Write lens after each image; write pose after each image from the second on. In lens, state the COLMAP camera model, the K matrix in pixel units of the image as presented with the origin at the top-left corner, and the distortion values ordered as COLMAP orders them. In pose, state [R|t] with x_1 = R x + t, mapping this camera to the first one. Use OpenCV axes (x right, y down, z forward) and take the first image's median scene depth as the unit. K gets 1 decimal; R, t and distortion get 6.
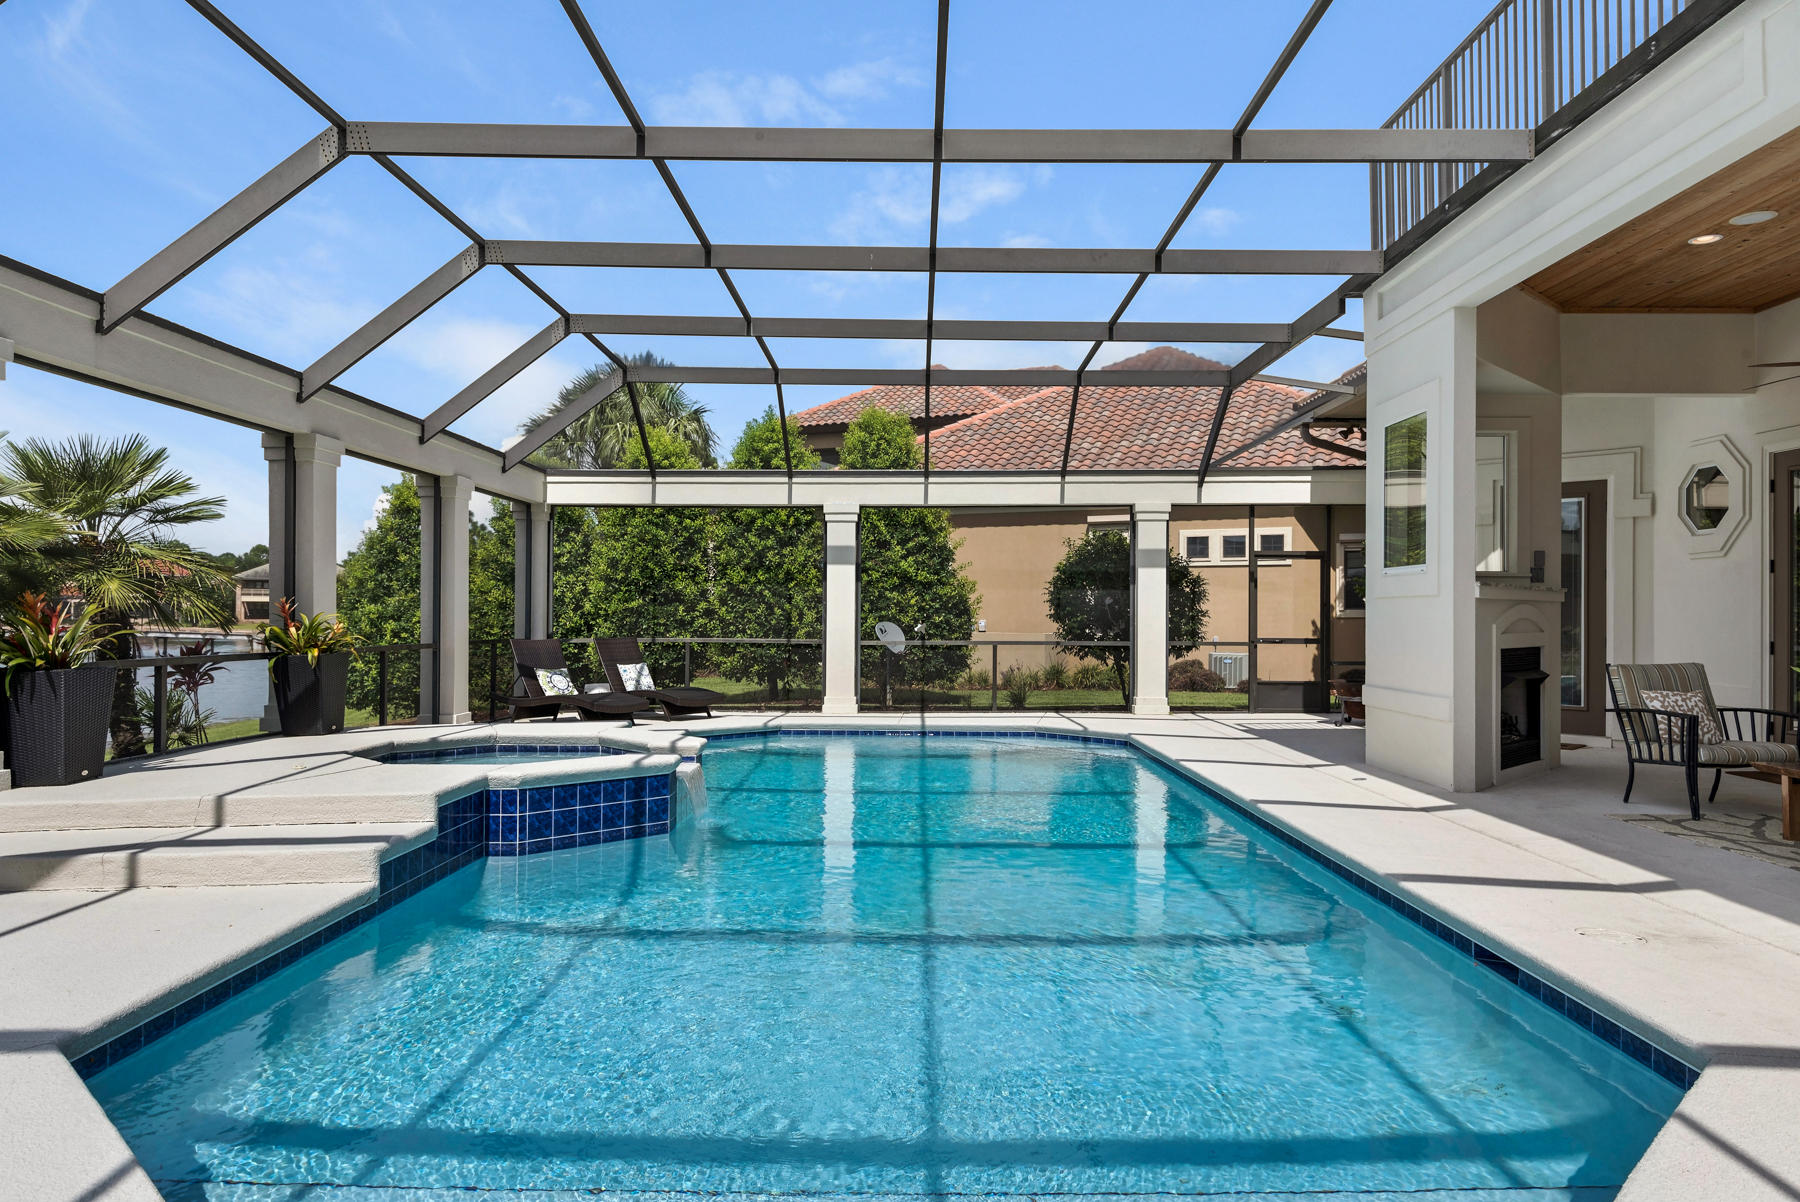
lens RADIAL K [[1142.0, 0, 900.0], [0, 1142.0, 601.0], [0, 0, 1]] dist [0.008048, 0.000806]
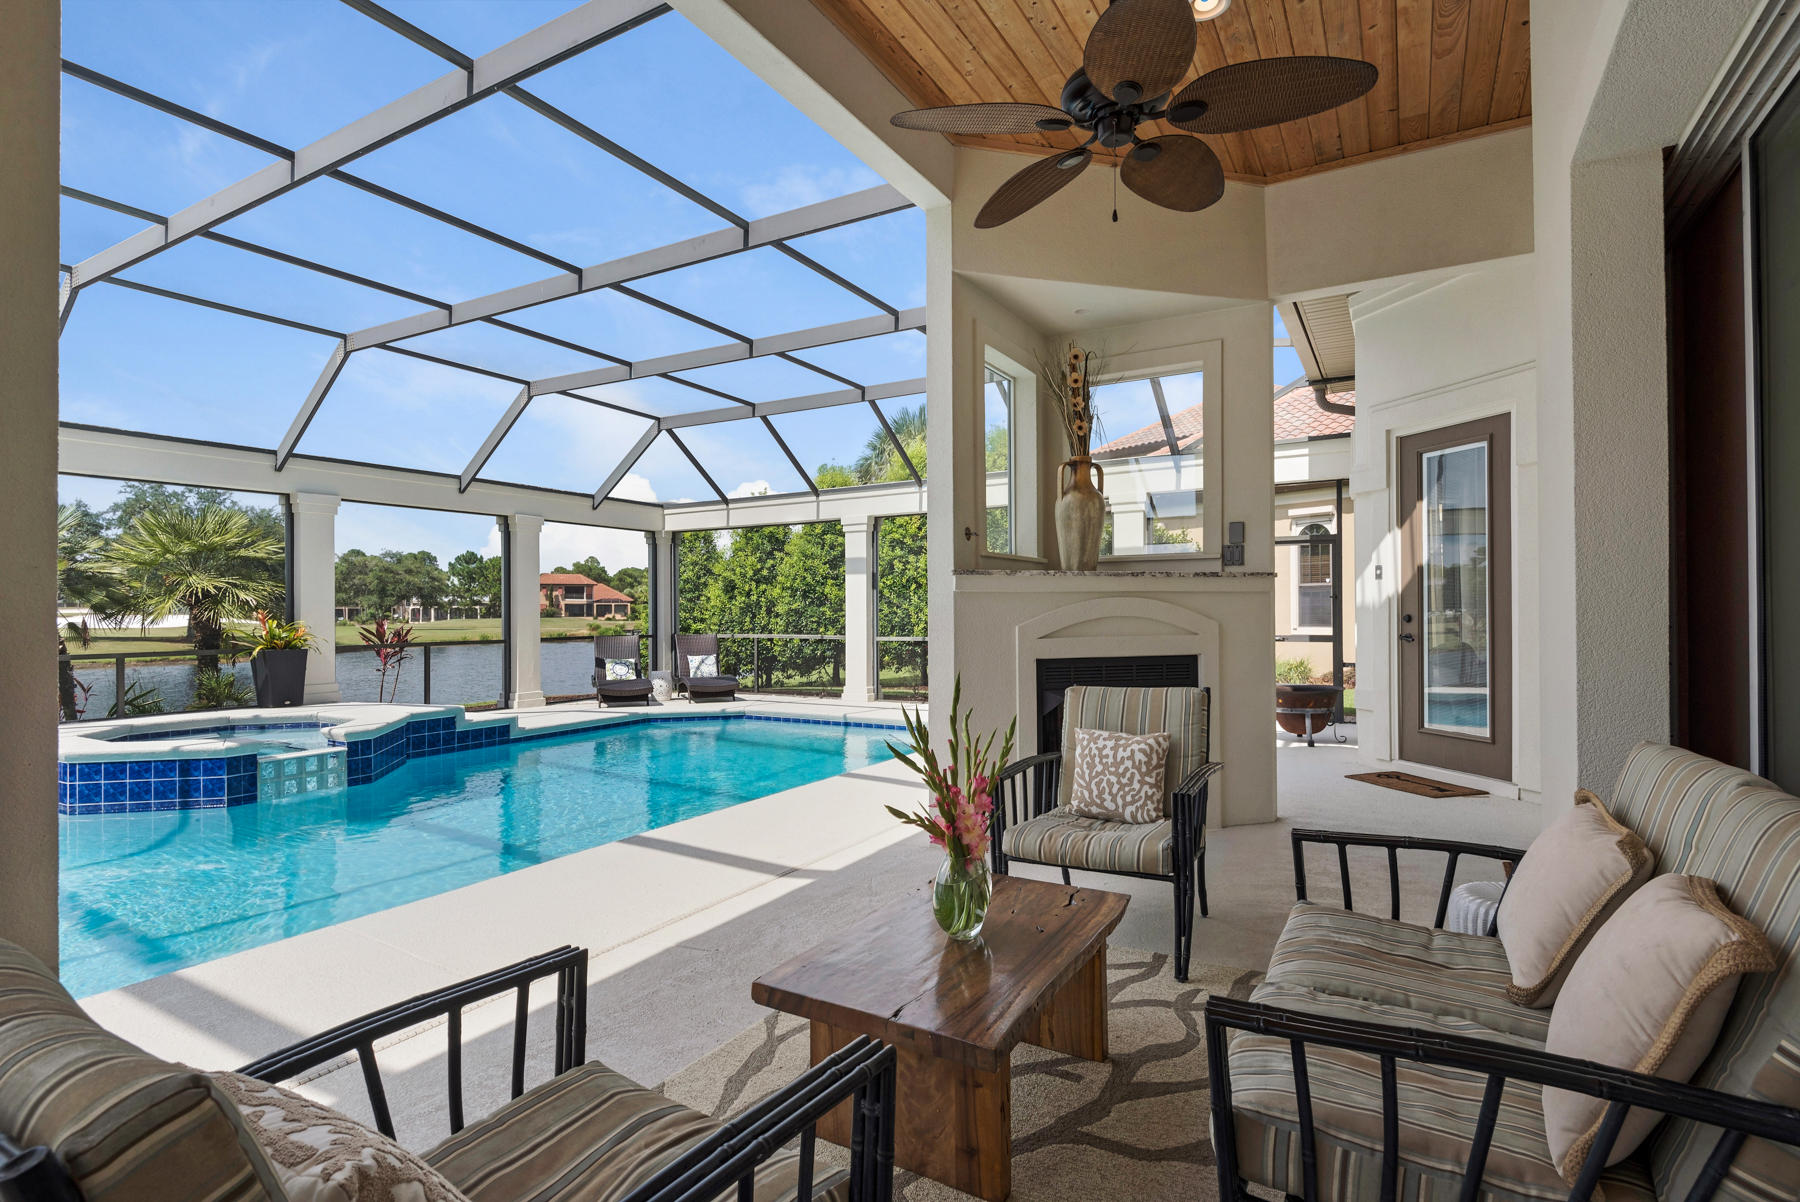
lens RADIAL K [[869.8, 0, 937.6], [0, 869.8, 603.0], [0, 0, 1]] dist [-0.001674, -0.013729]
pose [[0.875992, -0.018145, -0.481985, 0.437765], [0.021303, 0.999772, 0.001080, 0.002100], [0.481856, -0.011214, 0.876179, 0.281342]]
